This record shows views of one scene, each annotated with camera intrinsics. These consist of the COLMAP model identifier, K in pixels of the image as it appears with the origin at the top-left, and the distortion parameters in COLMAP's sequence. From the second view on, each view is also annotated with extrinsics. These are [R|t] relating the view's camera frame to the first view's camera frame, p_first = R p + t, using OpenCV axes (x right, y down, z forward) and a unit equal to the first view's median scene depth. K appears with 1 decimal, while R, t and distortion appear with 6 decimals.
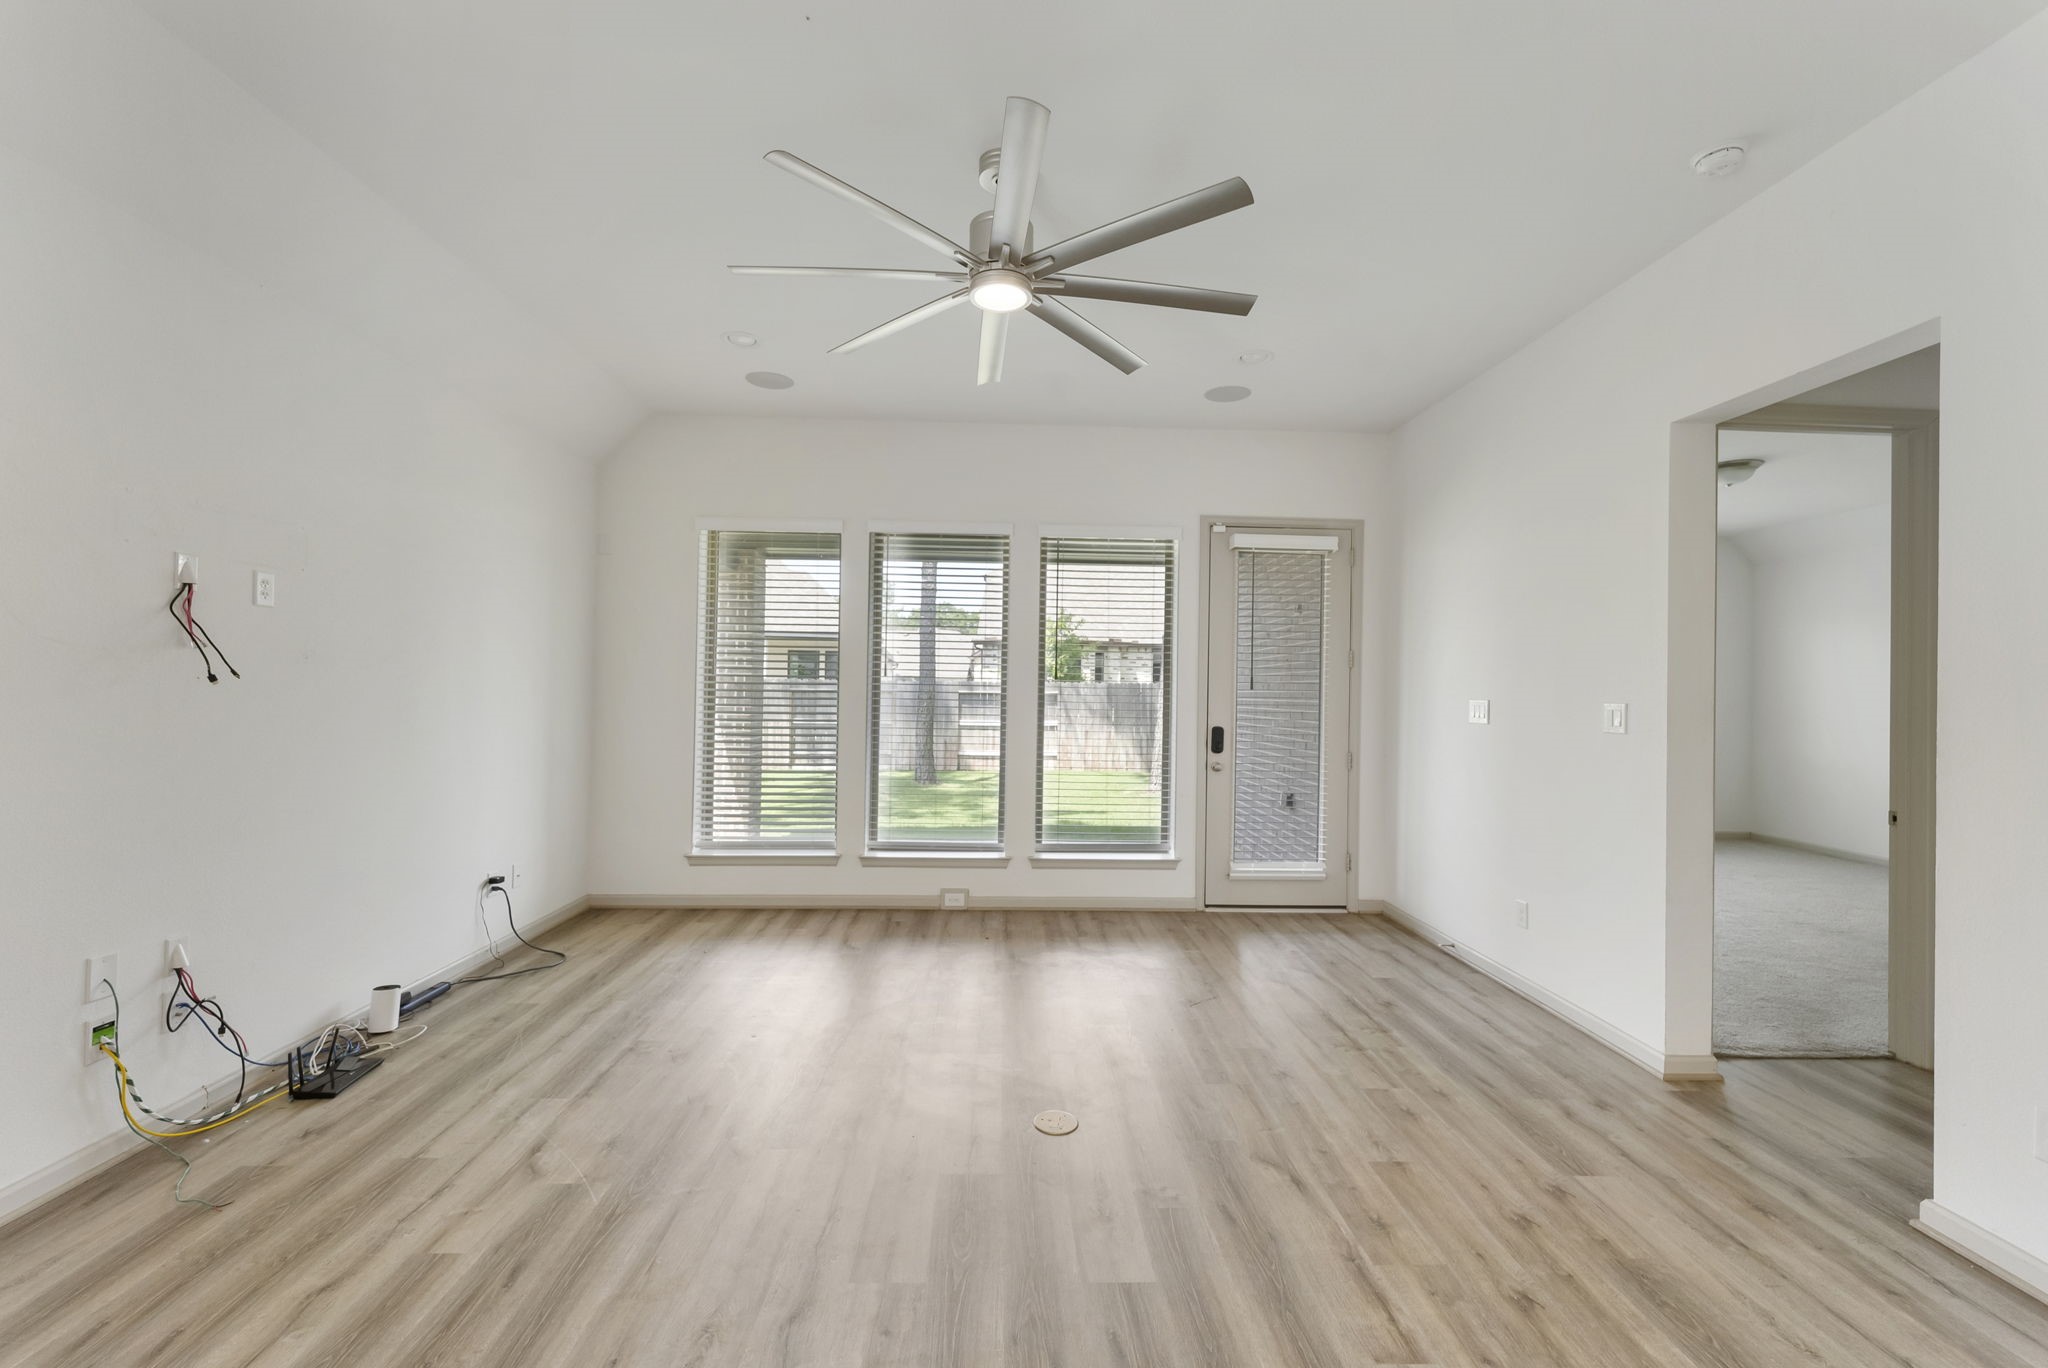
lens RADIAL K [[834.9, 0, 1018.3], [0, 834.9, 684.2], [0, 0, 1]] dist [0.004468, 0.000261]
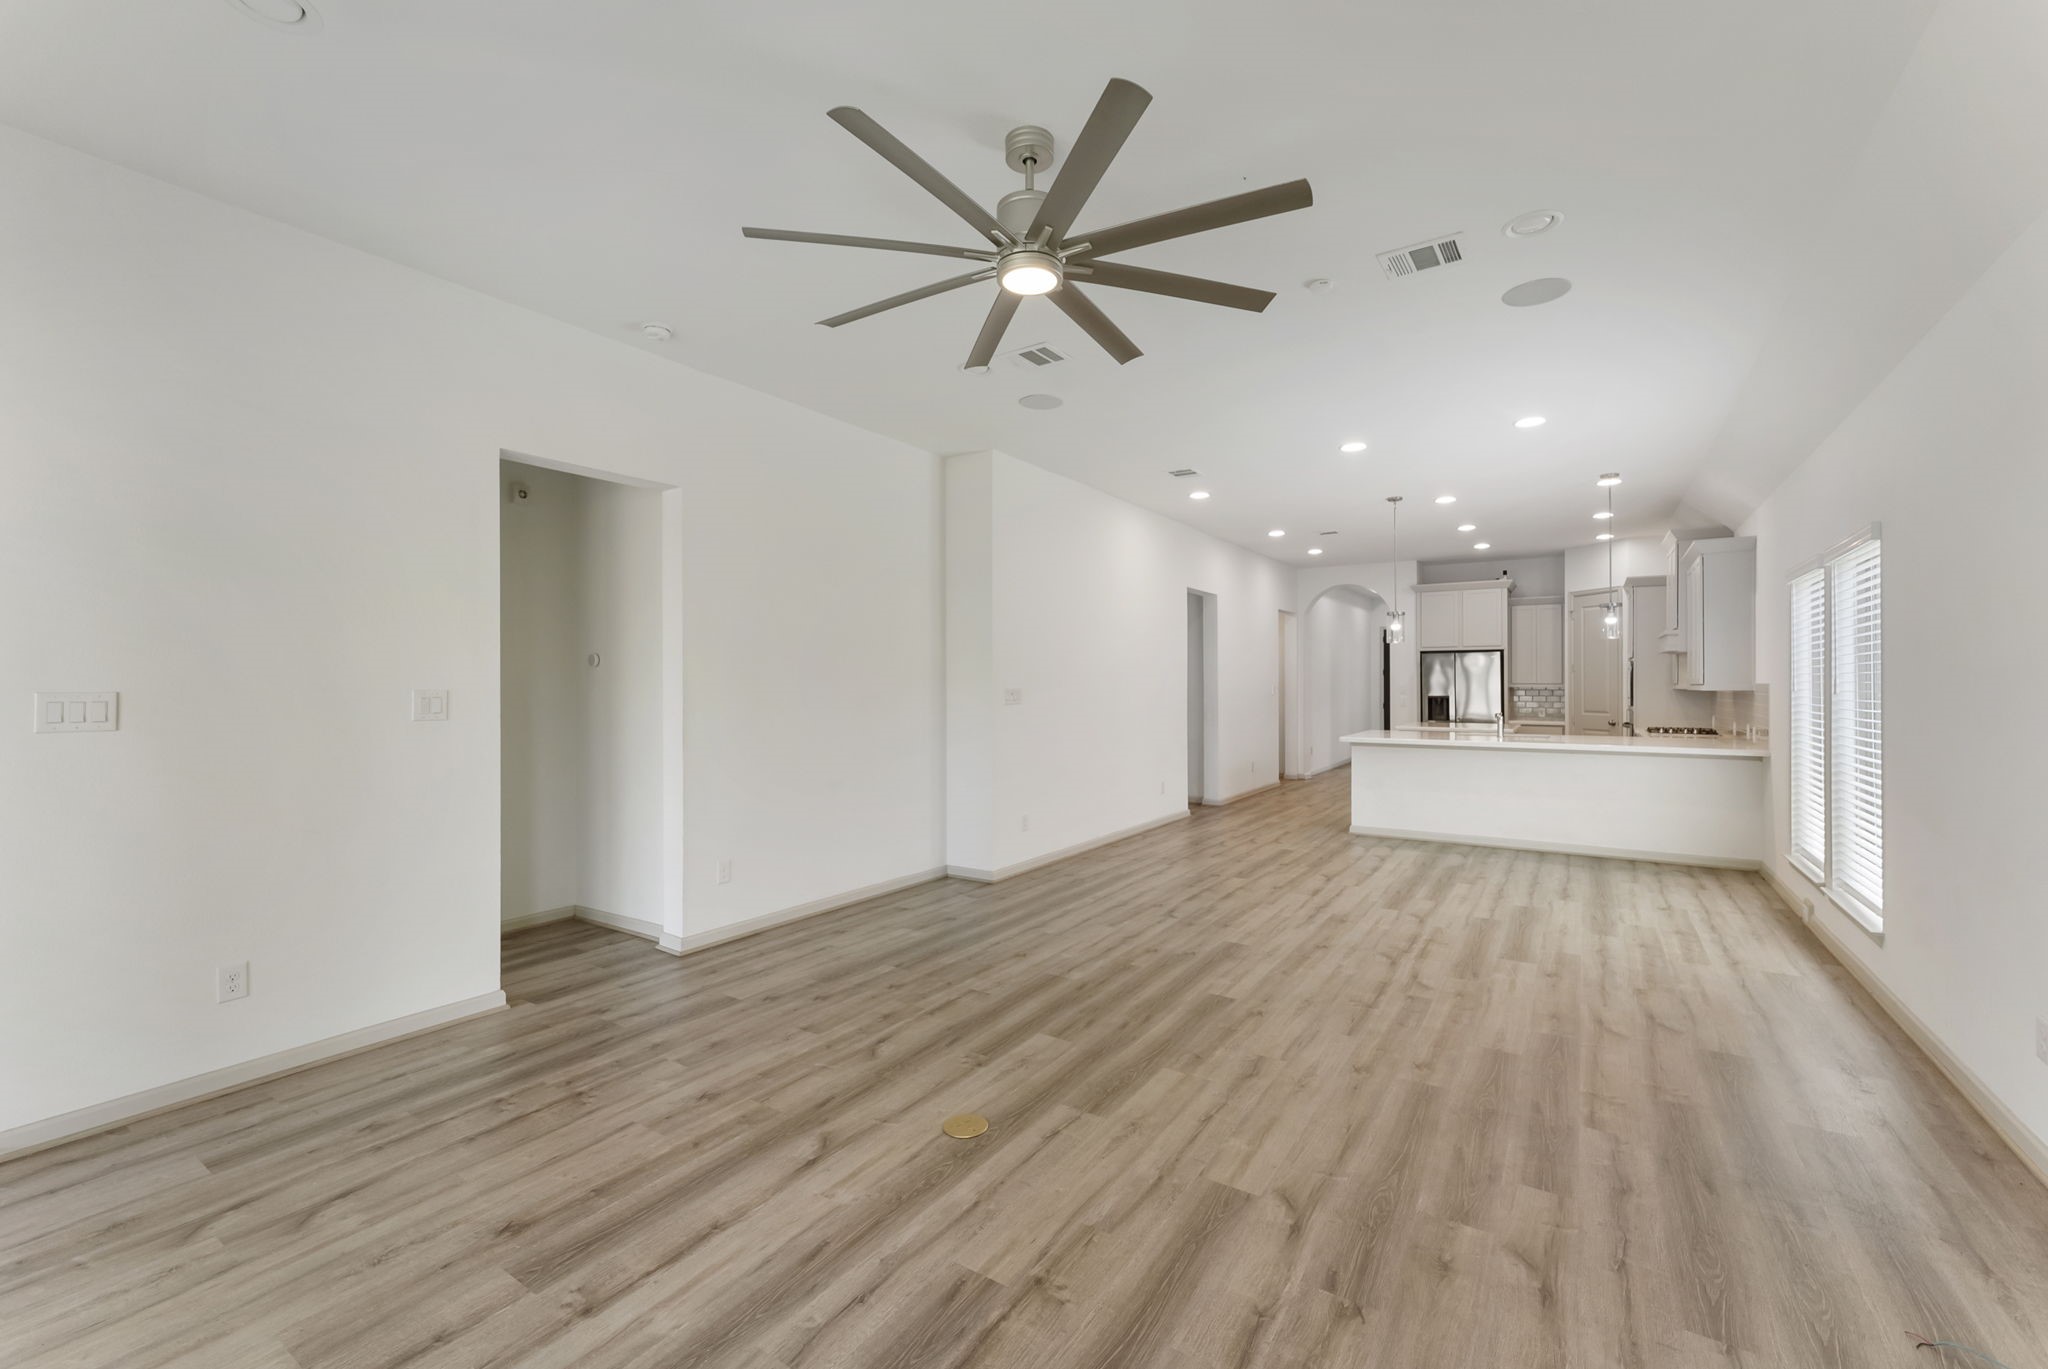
lens RADIAL K [[834.9, 0, 1020.0], [0, 834.9, 678.6], [0, 0, 1]] dist [0.004468, 0.000261]
pose [[-0.814467, -0.009925, 0.580125, -0.648974], [-0.014991, 0.999880, -0.003940, -0.002023], [-0.580016, -0.011906, -0.814518, 1.999211]]
